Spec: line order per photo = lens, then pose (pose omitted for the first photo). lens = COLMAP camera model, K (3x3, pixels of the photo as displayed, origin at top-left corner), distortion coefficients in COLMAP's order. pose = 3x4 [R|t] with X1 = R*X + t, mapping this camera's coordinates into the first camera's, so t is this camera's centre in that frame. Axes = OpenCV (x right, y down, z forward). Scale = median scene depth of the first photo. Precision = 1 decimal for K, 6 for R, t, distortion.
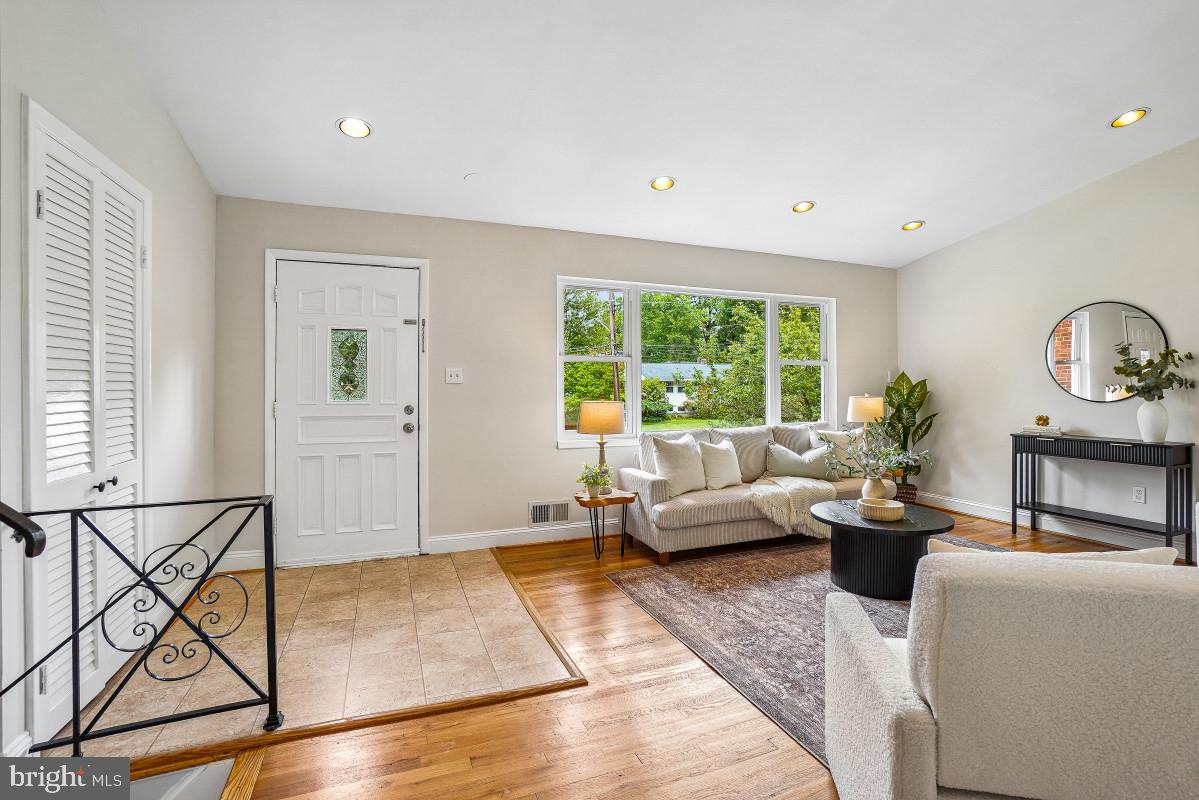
lens RADIAL K [[542.2, 0, 617.7], [0, 542.2, 383.8], [0, 0, 1]] dist [-0.060730, 0.031653]
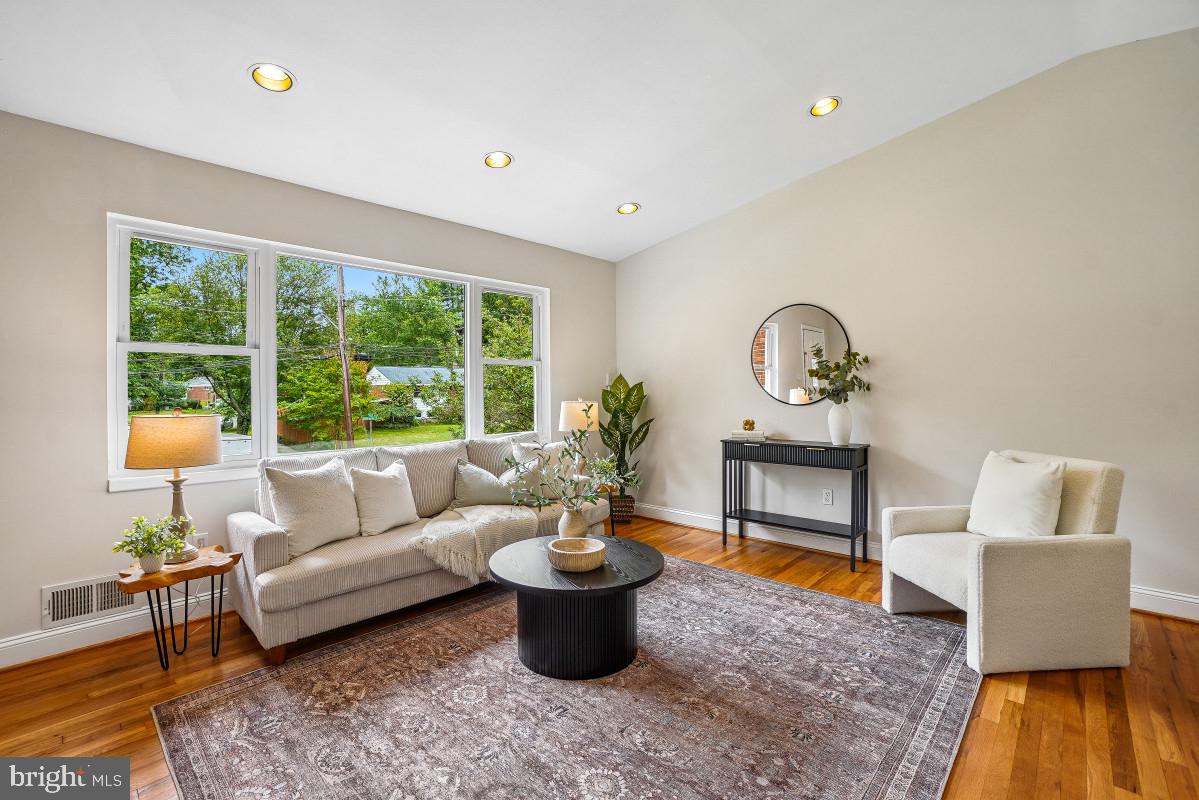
lens RADIAL K [[514.1, 0, 602.3], [0, 514.1, 391.5], [0, 0, 1]] dist [-0.001844, -0.000201]
pose [[0.913593, -0.004120, 0.406609, 0.179451], [0.001621, 0.999978, 0.006491, 0.002059], [-0.406627, -0.005271, 0.913579, 0.252316]]
